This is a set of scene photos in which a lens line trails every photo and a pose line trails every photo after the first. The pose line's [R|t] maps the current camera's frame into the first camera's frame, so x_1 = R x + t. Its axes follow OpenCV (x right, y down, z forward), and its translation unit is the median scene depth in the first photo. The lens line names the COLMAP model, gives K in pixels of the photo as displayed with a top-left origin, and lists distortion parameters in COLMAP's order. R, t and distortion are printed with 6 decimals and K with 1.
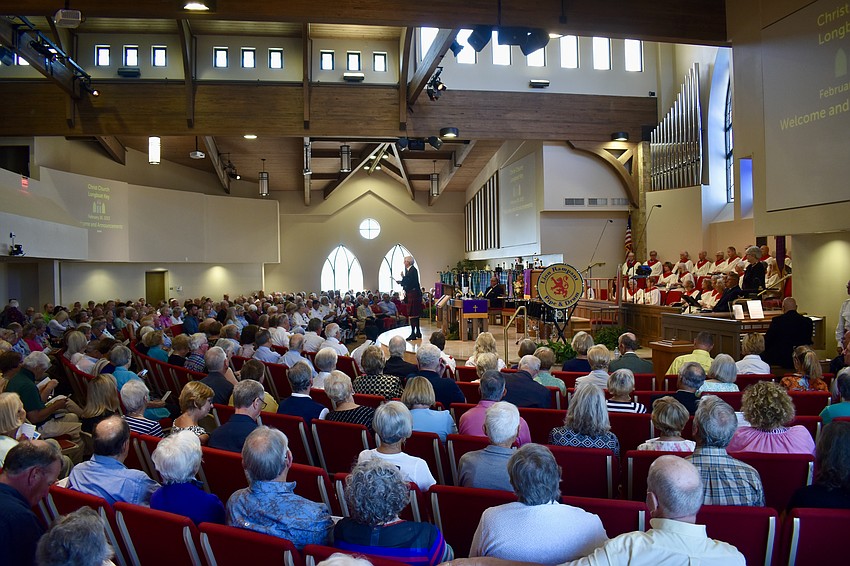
lens RADIAL K [[743.1, 0, 425.0], [0, 743.1, 283.0], [0, 0, 1]] dist [-0.017809, -0.009615]
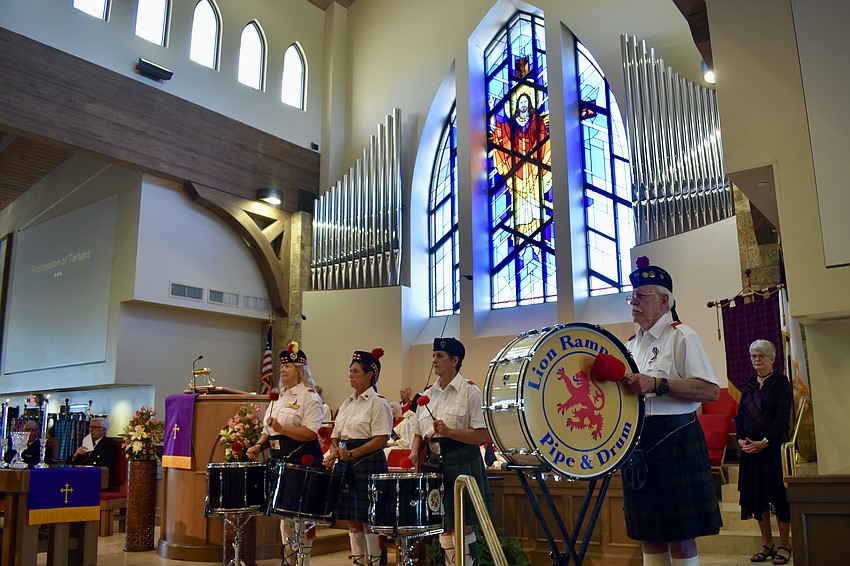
lens RADIAL K [[743.1, 0, 425.0], [0, 743.1, 283.0], [0, 0, 1]] dist [-0.017809, -0.009615]
pose [[0.725583, 0.155299, 0.670381, -0.043859], [0.008336, 0.972146, -0.234228, 0.016592], [-0.688084, 0.175540, 0.704078, 0.493615]]
